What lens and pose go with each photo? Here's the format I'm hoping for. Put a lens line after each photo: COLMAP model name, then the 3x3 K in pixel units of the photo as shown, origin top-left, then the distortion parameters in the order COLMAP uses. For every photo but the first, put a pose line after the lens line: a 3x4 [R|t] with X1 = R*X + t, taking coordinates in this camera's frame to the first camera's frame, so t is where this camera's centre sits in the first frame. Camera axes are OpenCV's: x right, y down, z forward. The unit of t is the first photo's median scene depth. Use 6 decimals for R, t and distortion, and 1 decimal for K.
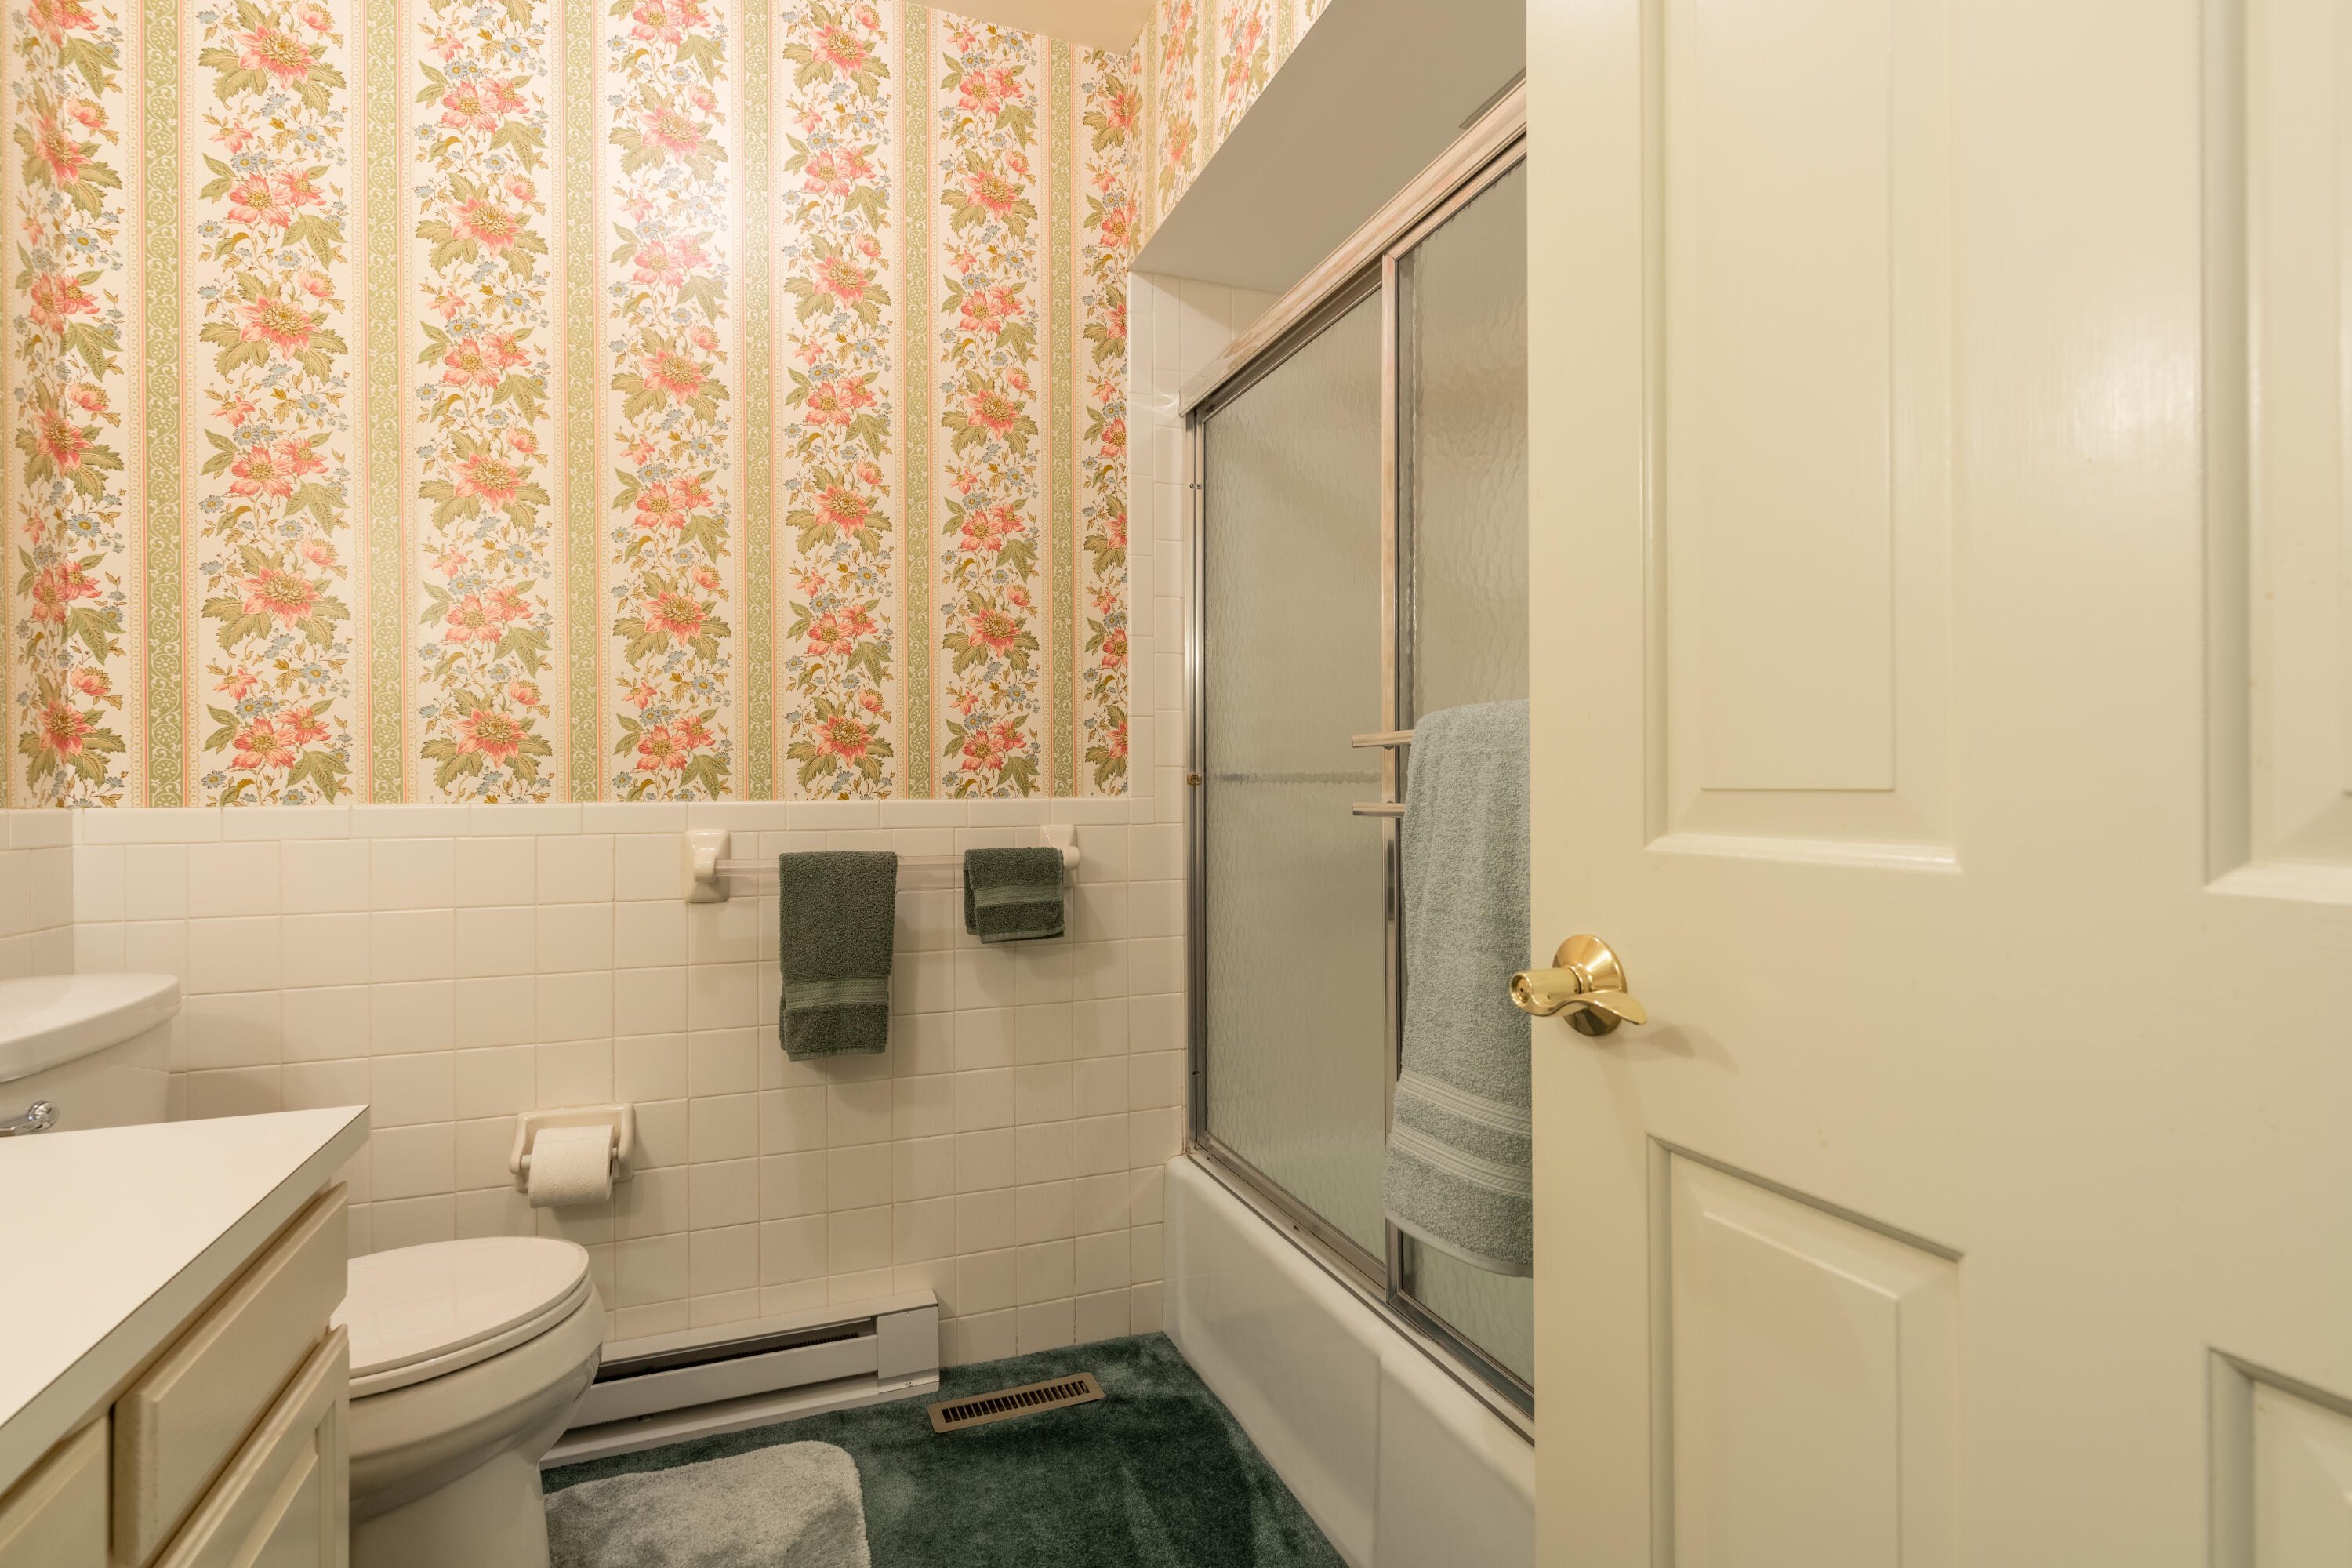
lens RADIAL K [[1135.6, 0, 1179.3], [0, 1135.6, 781.4], [0, 0, 1]] dist [0.003594, -0.000895]
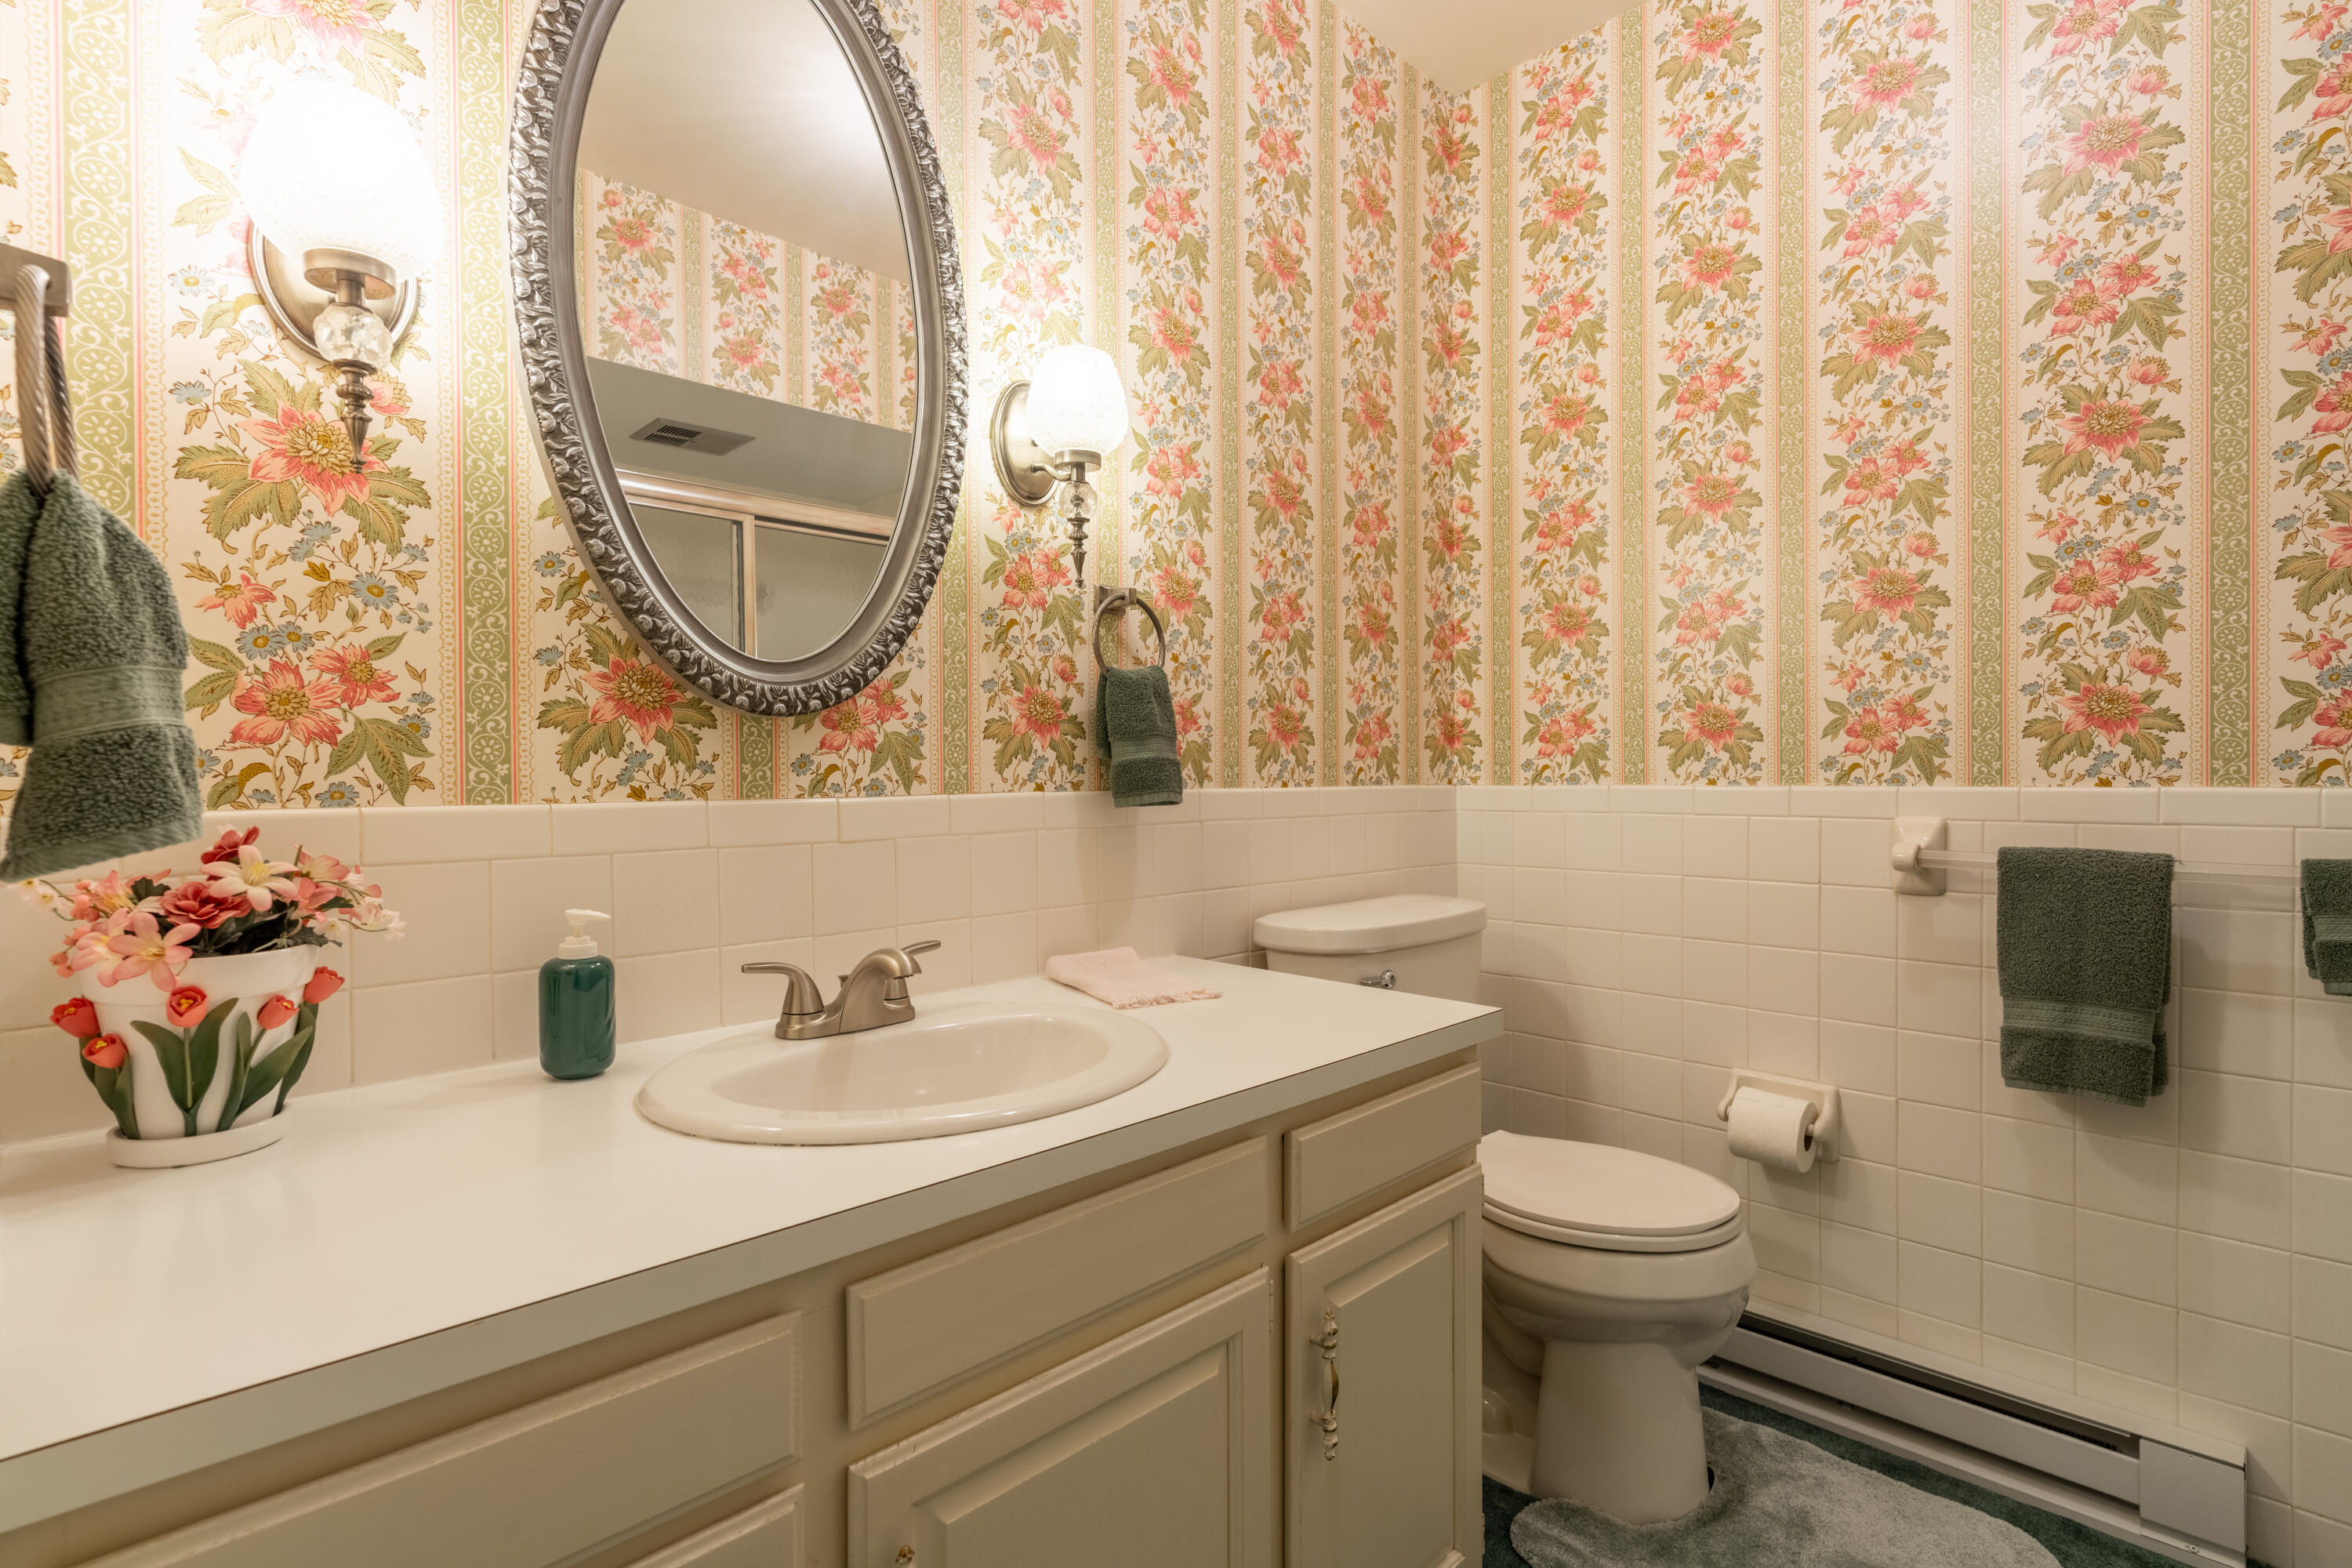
lens RADIAL K [[1135.6, 0, 1185.0], [0, 1135.6, 781.8], [0, 0, 1]] dist [0.003594, -0.000895]
pose [[0.387671, 0.009060, -0.921753, 0.221731], [0.005073, 0.999916, 0.011962, -0.000291], [0.921784, -0.009313, 0.387593, 0.087866]]
